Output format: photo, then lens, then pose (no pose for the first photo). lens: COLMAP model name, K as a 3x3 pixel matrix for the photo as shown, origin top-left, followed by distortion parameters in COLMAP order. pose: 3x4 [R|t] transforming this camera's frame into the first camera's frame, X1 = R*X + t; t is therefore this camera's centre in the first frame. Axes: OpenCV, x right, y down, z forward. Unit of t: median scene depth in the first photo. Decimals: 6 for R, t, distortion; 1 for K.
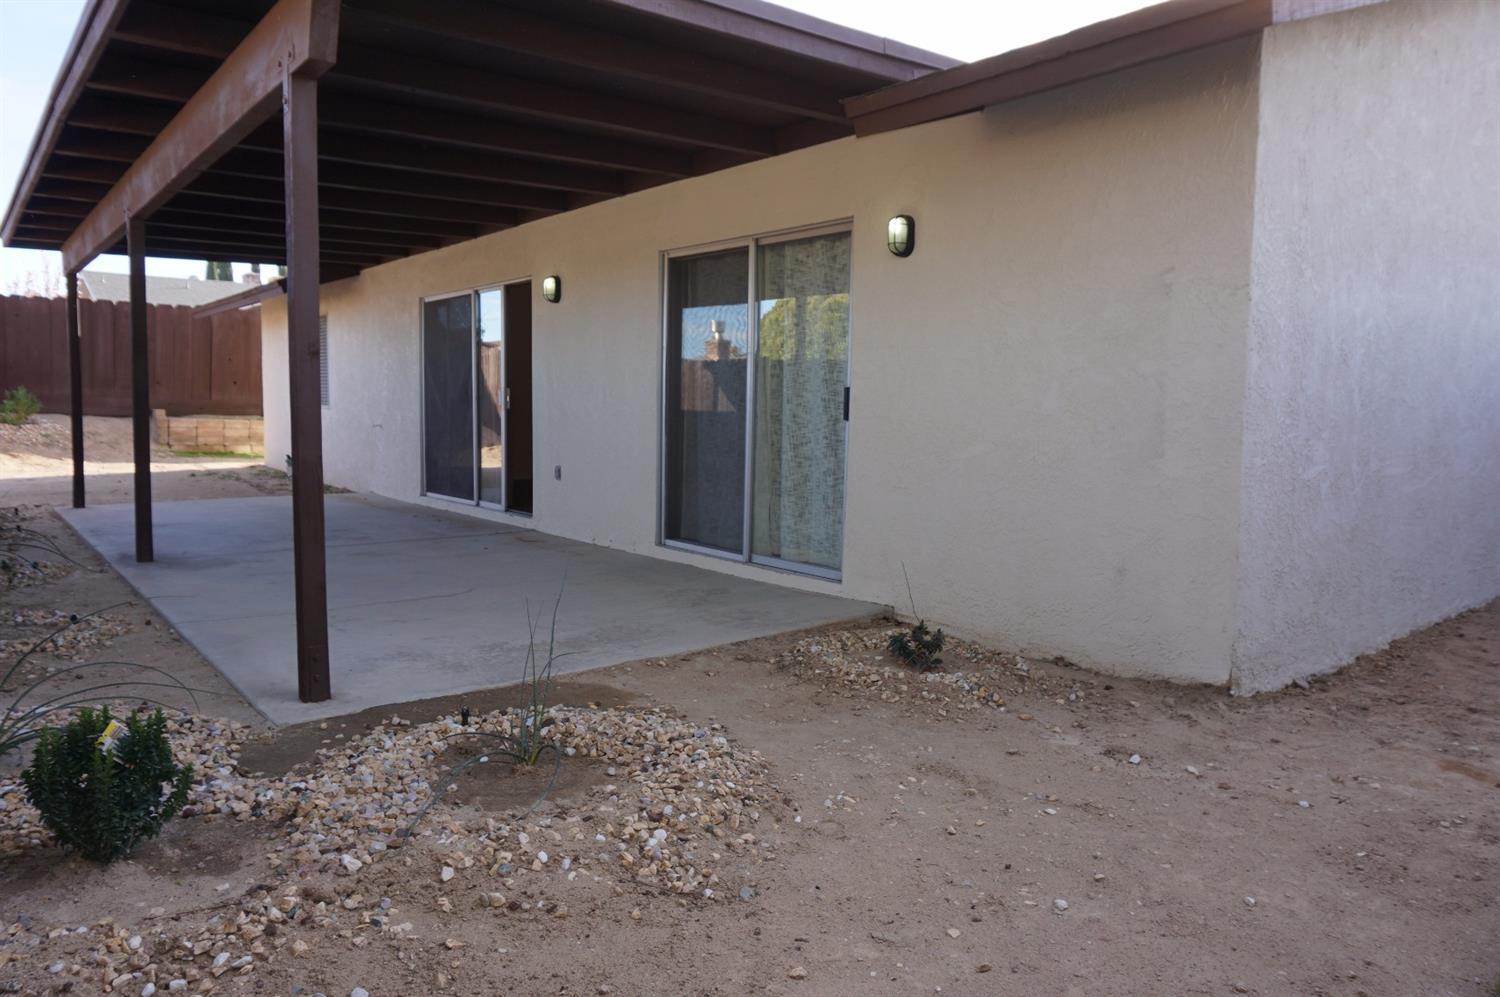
lens RADIAL K [[997.3, 0, 746.2], [0, 997.3, 492.9], [0, 0, 1]] dist [-0.066522, 0.041190]
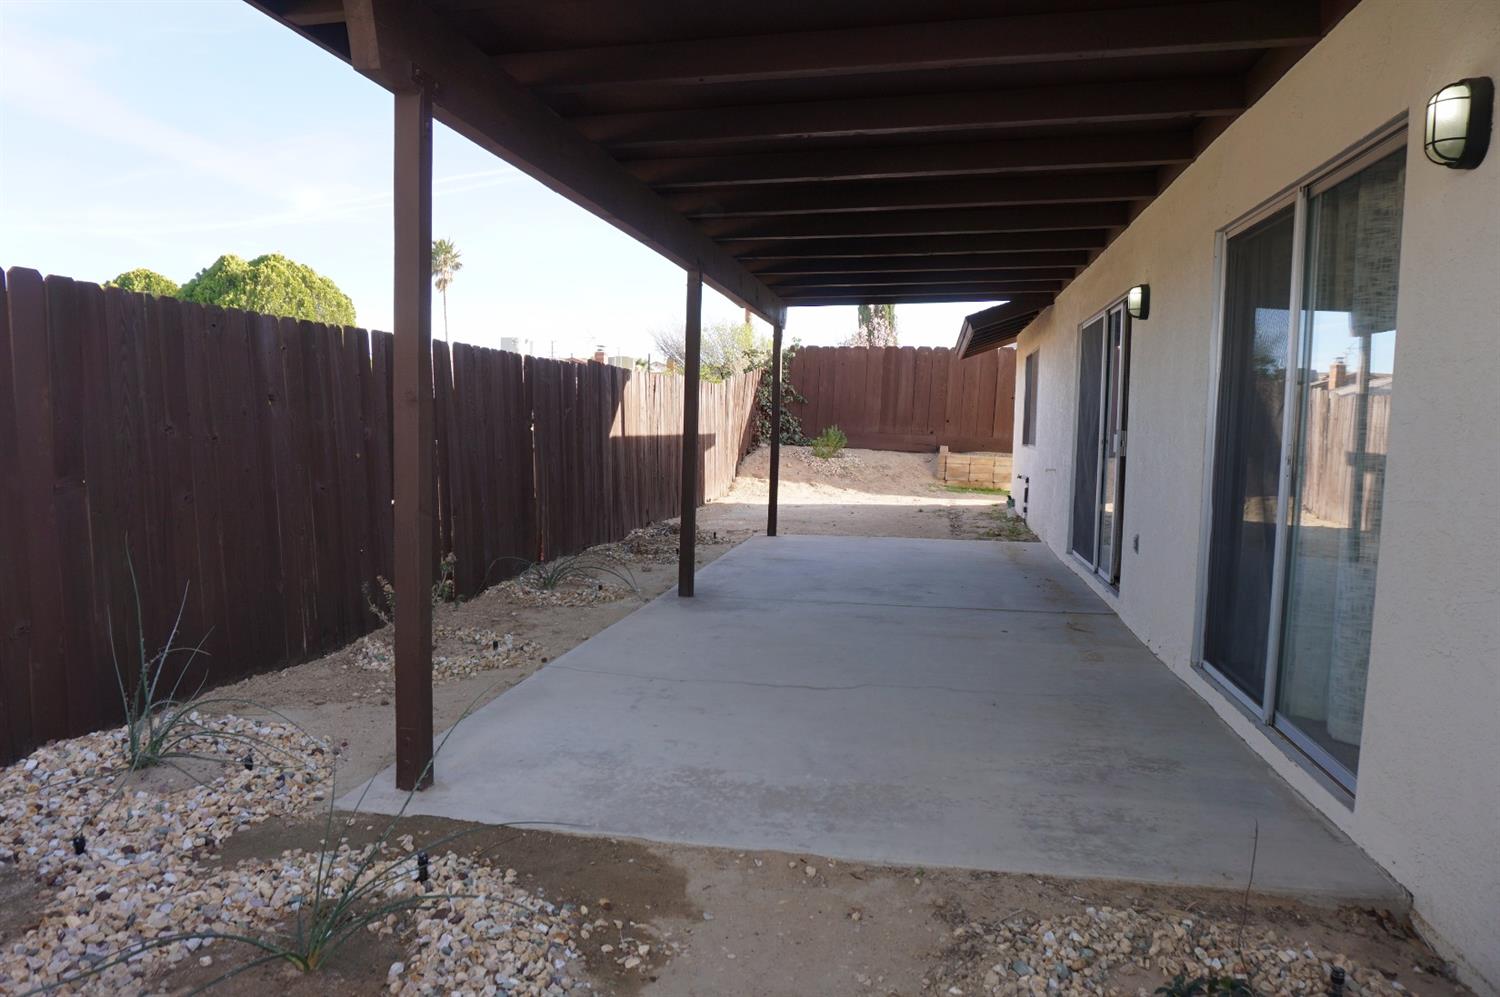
lens RADIAL K [[994.0, 0, 739.5], [0, 994.0, 499.5], [0, 0, 1]] dist [-0.068217, 0.045743]
pose [[0.631440, 0.052707, -0.773631, 0.152820], [-0.074278, 0.997211, 0.007313, -0.028849], [0.771859, 0.052846, 0.633594, 0.228963]]
